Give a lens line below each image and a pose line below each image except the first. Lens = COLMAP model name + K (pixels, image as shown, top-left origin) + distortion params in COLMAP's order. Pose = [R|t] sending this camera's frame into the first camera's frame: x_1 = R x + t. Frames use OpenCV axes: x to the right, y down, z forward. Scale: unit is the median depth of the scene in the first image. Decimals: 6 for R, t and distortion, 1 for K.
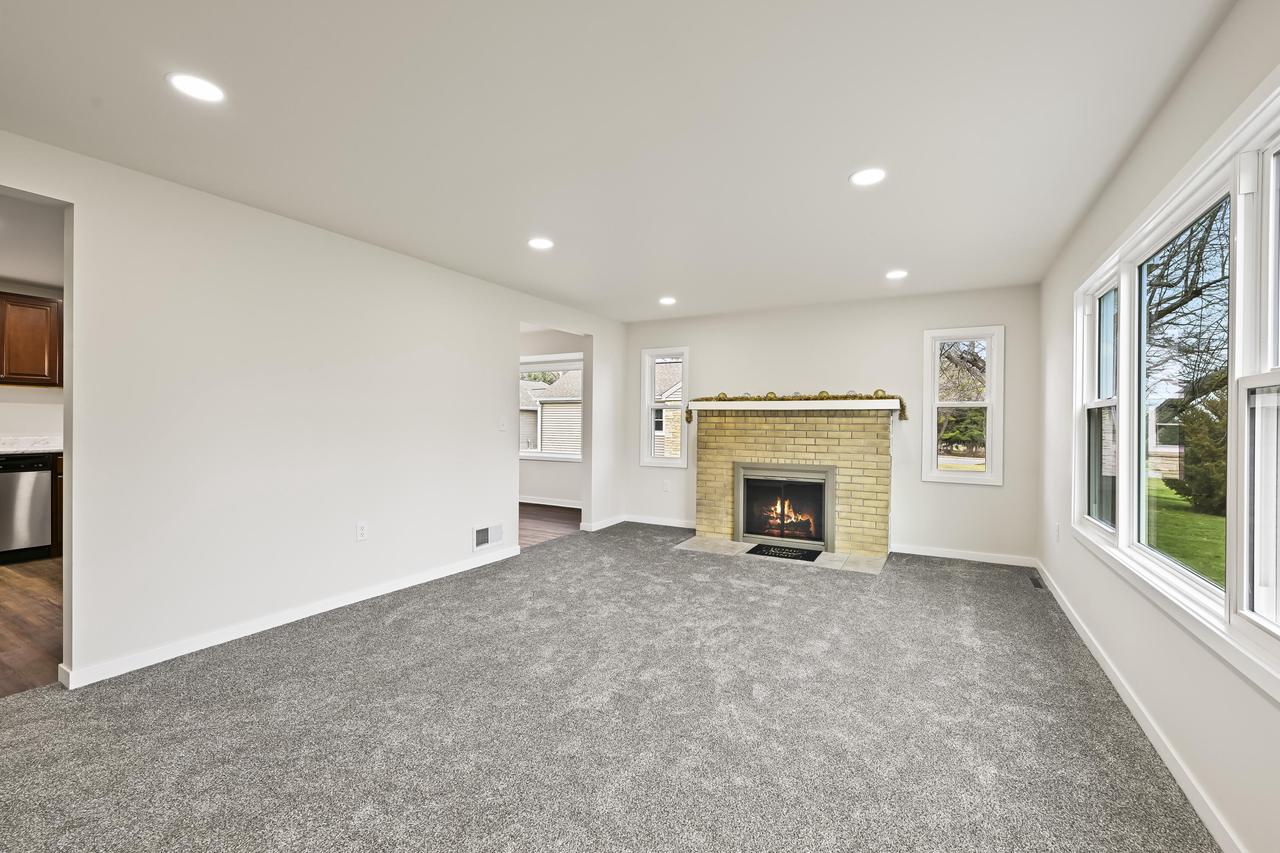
lens RADIAL K [[527.3, 0, 639.0], [0, 527.3, 426.6], [0, 0, 1]] dist [-0.002409, 0.000601]
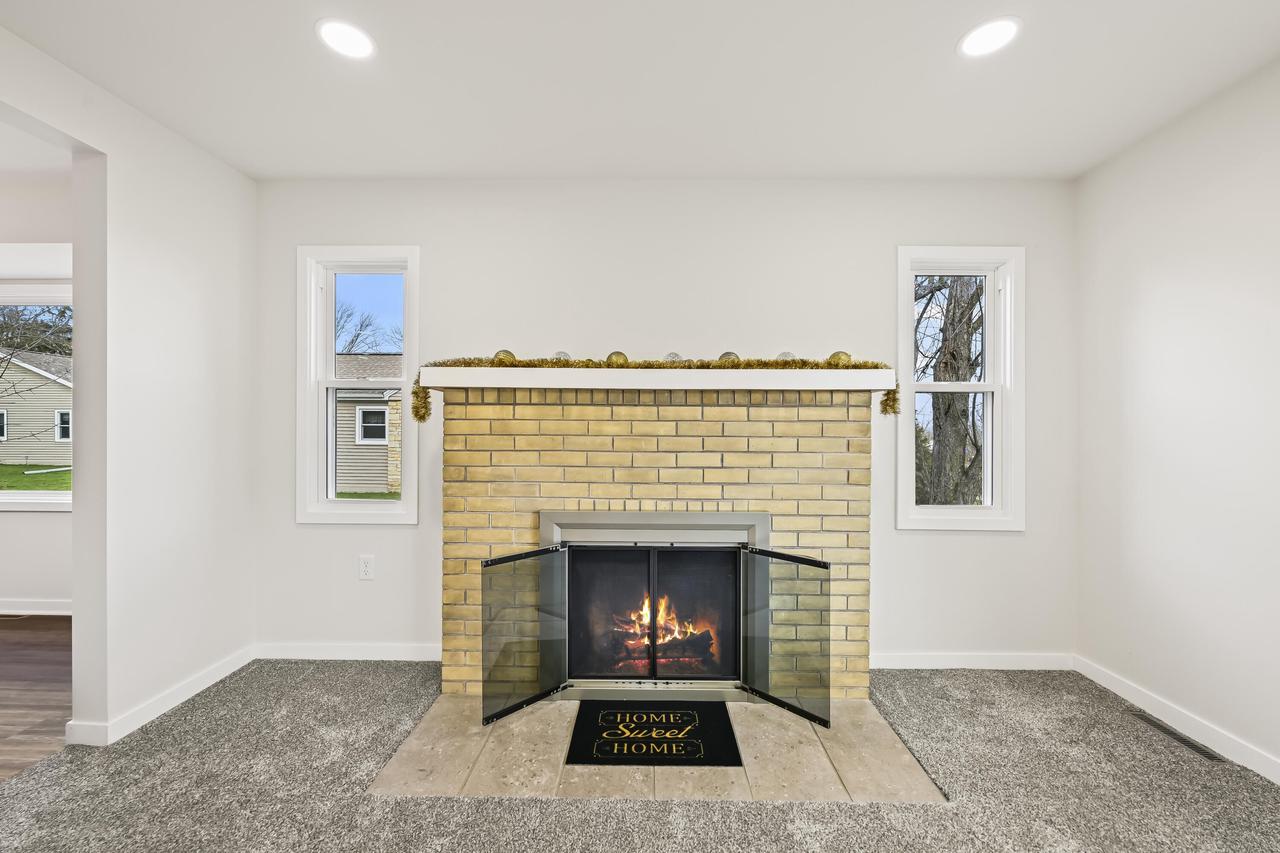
lens RADIAL K [[518.8, 0, 629.4], [0, 518.8, 433.7], [0, 0, 1]] dist [0.007292, 0.000415]
pose [[0.879433, -0.011676, 0.475879, 0.049346], [0.004997, 0.999870, 0.015298, -0.001524], [-0.475996, -0.011075, 0.879378, 0.623403]]
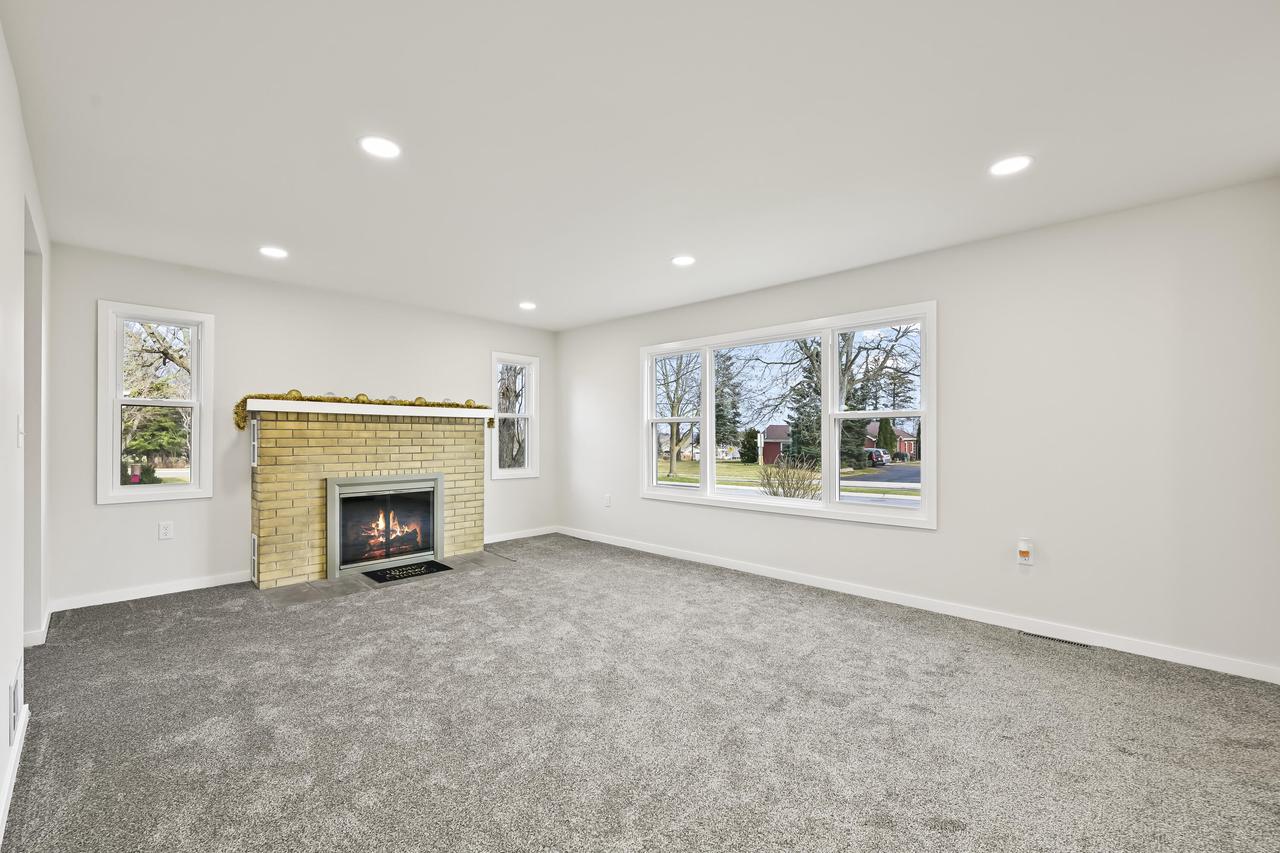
lens RADIAL K [[527.3, 0, 639.0], [0, 527.3, 432.6], [0, 0, 1]] dist [-0.002409, 0.000601]
pose [[0.255909, -0.003214, 0.966695, -0.479616], [0.004150, 0.999989, 0.002226, -0.002536], [-0.966692, 0.003442, 0.255920, 0.355802]]
